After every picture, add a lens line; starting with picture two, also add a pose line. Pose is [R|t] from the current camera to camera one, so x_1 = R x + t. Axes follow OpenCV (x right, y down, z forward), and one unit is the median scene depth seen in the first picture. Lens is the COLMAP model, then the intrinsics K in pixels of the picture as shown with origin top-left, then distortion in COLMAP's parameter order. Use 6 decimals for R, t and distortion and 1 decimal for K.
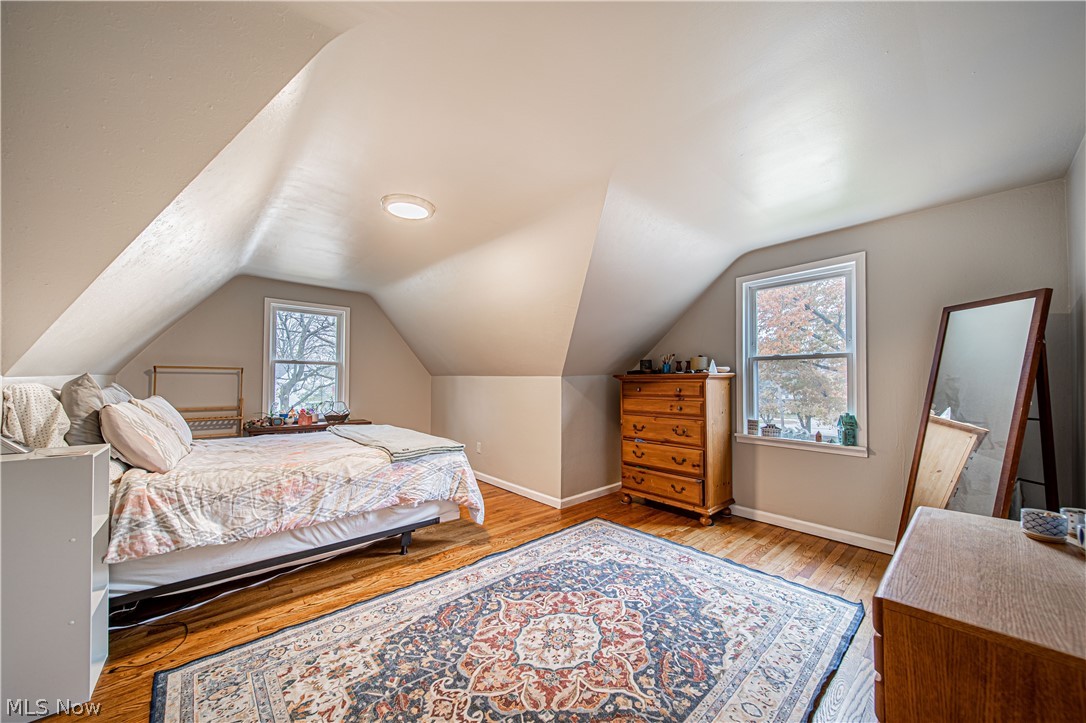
lens RADIAL K [[396.7, 0, 550.8], [0, 396.7, 360.7], [0, 0, 1]] dist [-0.010329, -0.000152]
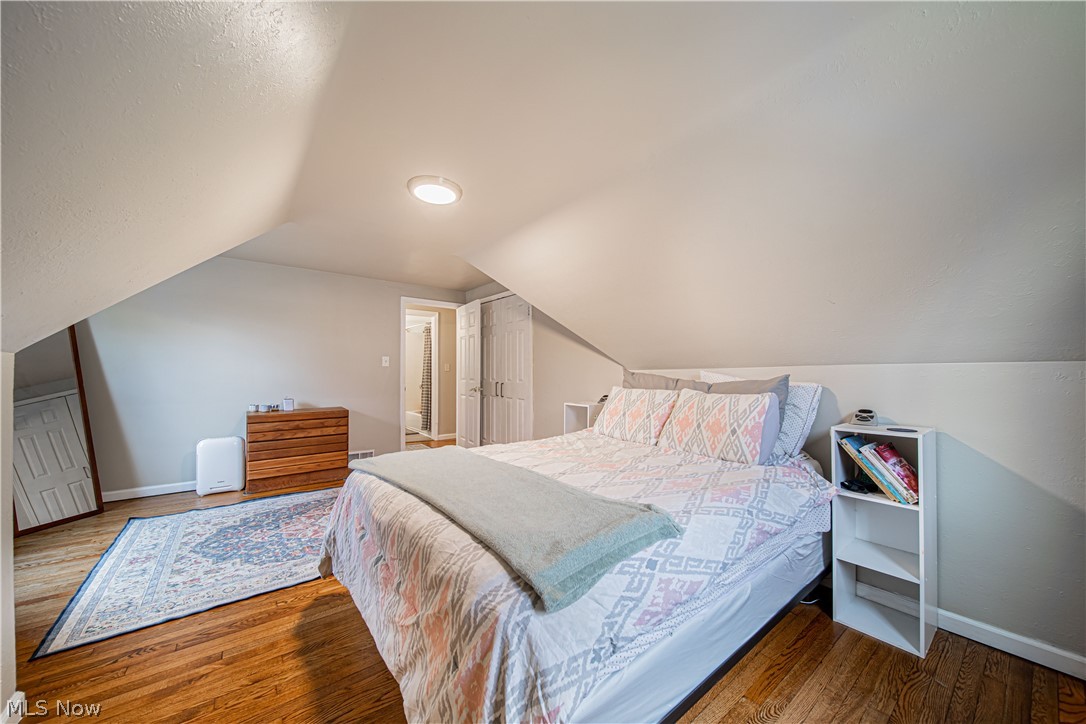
lens RADIAL K [[377.1, 0, 545.0], [0, 377.1, 358.8], [0, 0, 1]] dist [0.000388, -0.000025]
pose [[-0.997375, -0.004886, 0.072249, -0.782481], [-0.010419, 0.997022, -0.076407, 0.103789], [-0.071660, -0.076959, -0.994456, 2.150239]]
